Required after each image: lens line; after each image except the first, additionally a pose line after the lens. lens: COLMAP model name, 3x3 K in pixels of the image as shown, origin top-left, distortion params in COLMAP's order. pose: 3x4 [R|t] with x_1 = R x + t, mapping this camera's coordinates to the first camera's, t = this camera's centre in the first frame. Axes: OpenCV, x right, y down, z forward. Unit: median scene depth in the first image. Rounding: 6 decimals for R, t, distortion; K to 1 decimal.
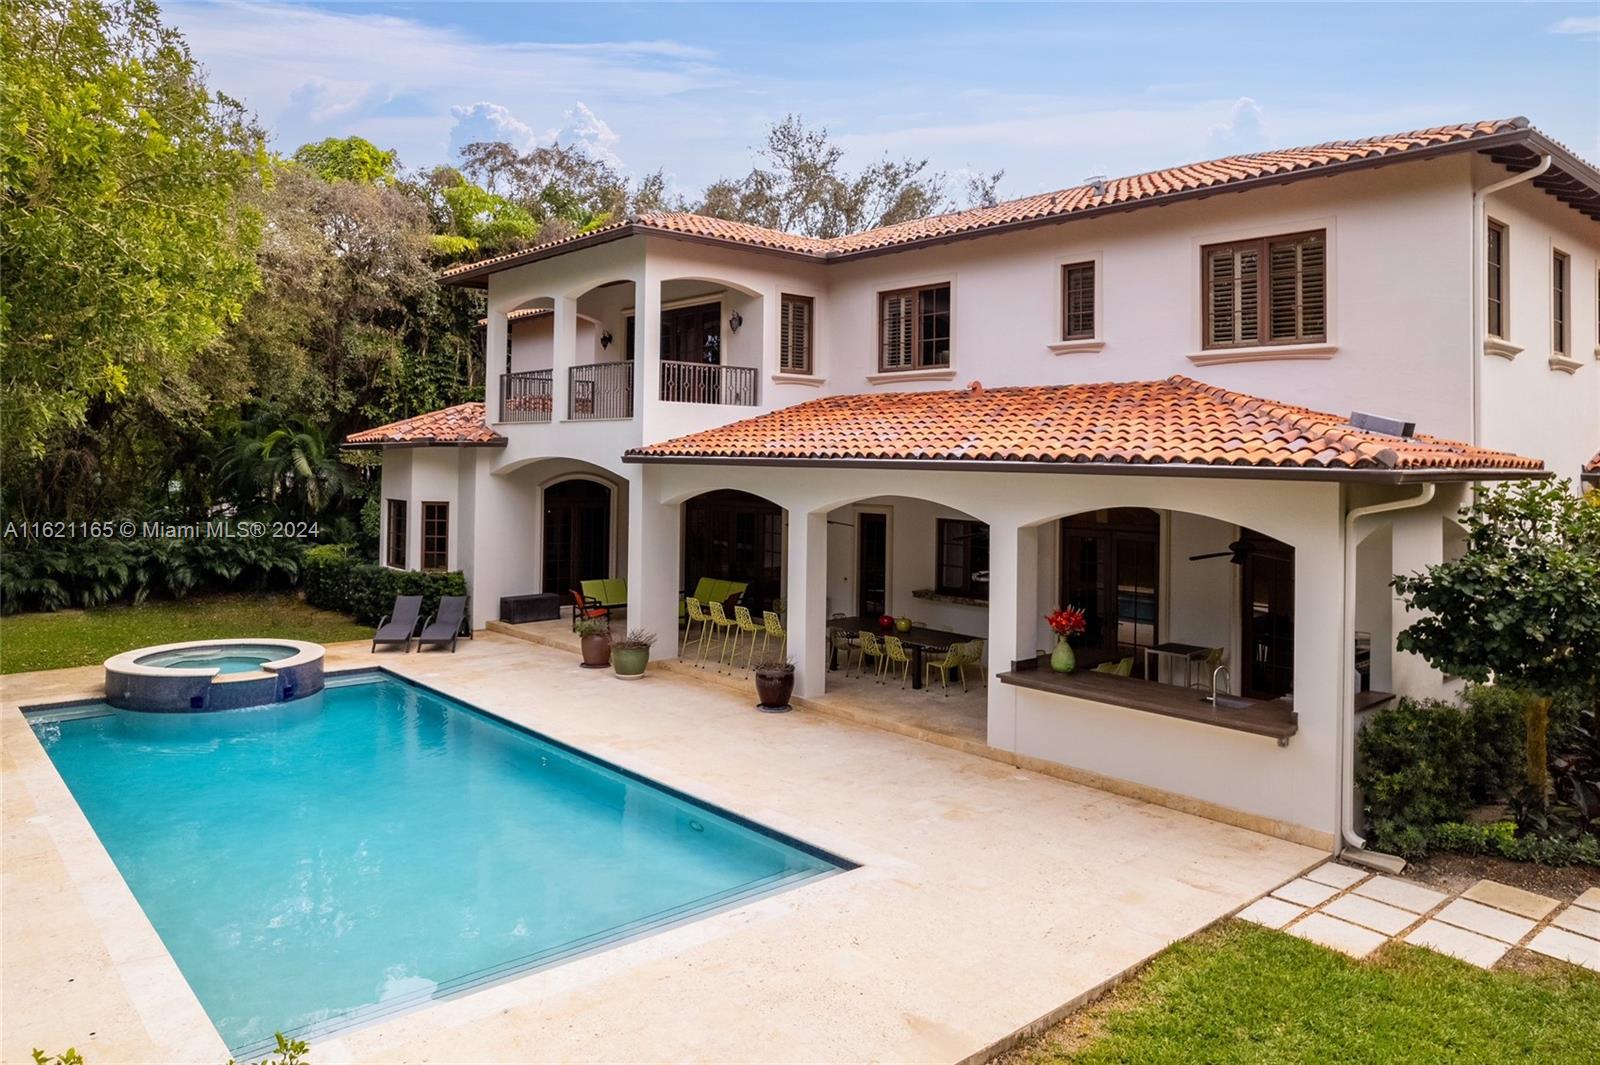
lens RADIAL K [[1095.1, 0, 801.0], [0, 1095.1, 424.2], [0, 0, 1]] dist [-0.030322, 0.005622]
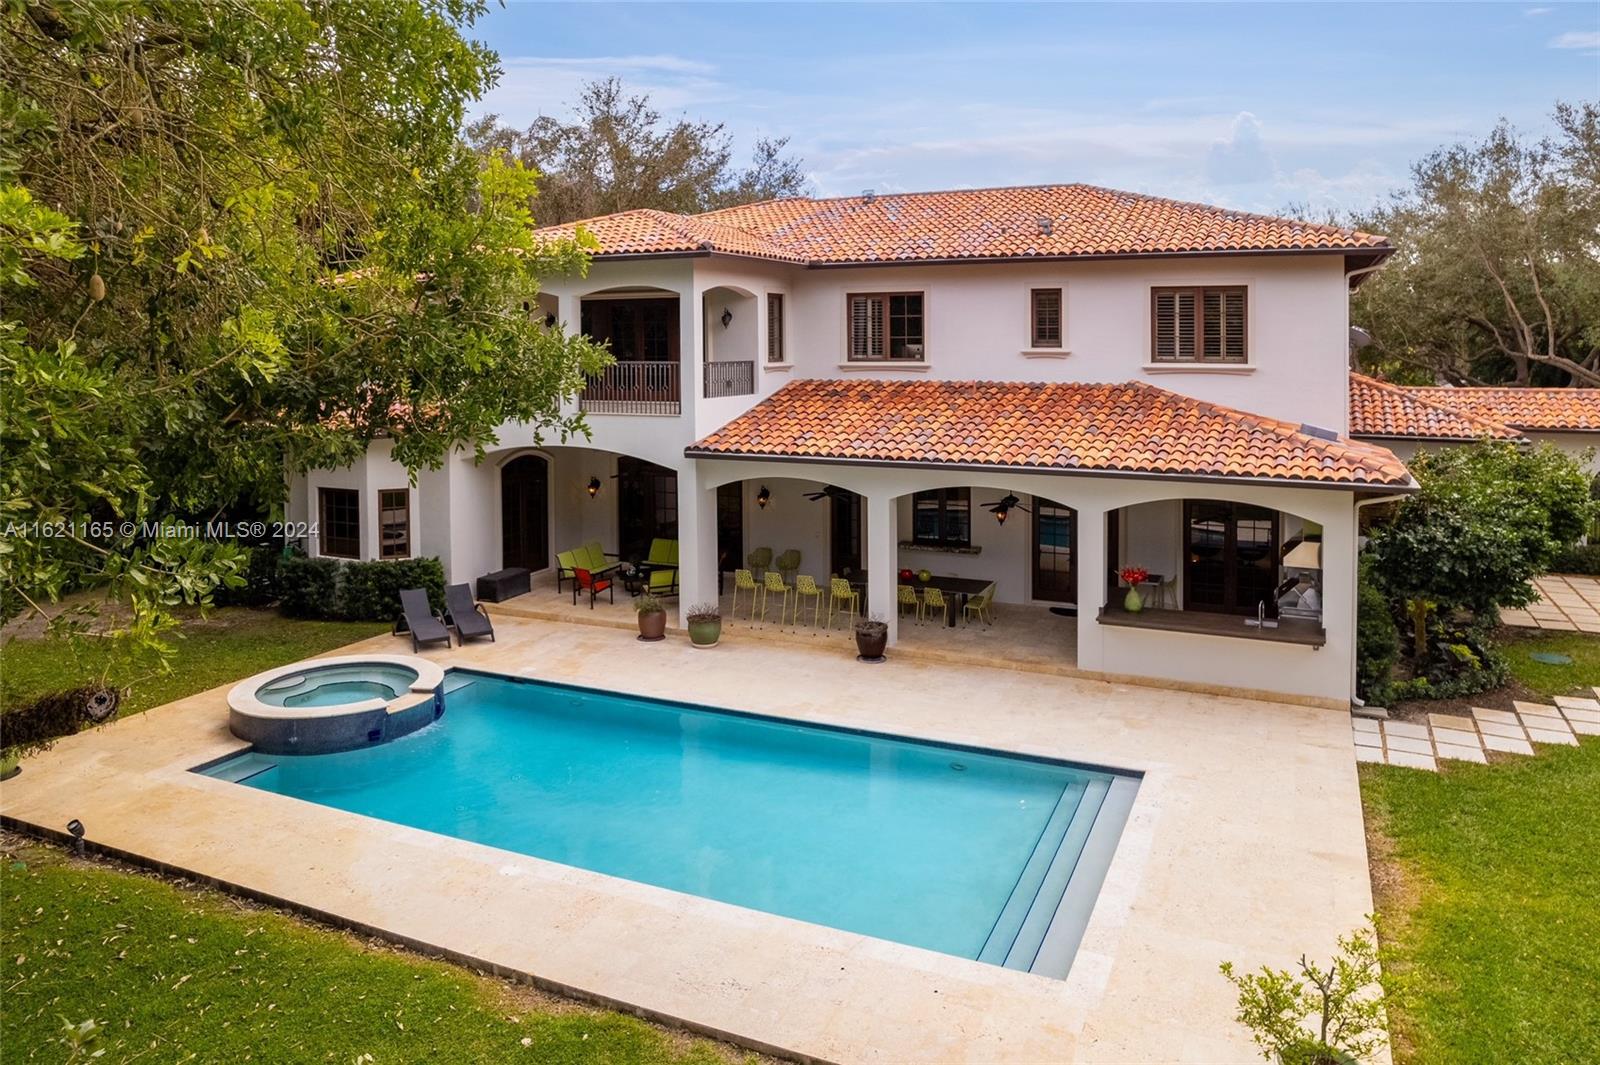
lens RADIAL K [[1095.1, 0, 800.0], [0, 1095.1, 395.0], [0, 0, 1]] dist [-0.030322, 0.005622]
pose [[0.906693, -0.039793, 0.419909, -0.560946], [0.002831, 0.996091, 0.088282, -0.137056], [-0.421781, -0.078856, 0.903262, -0.057278]]
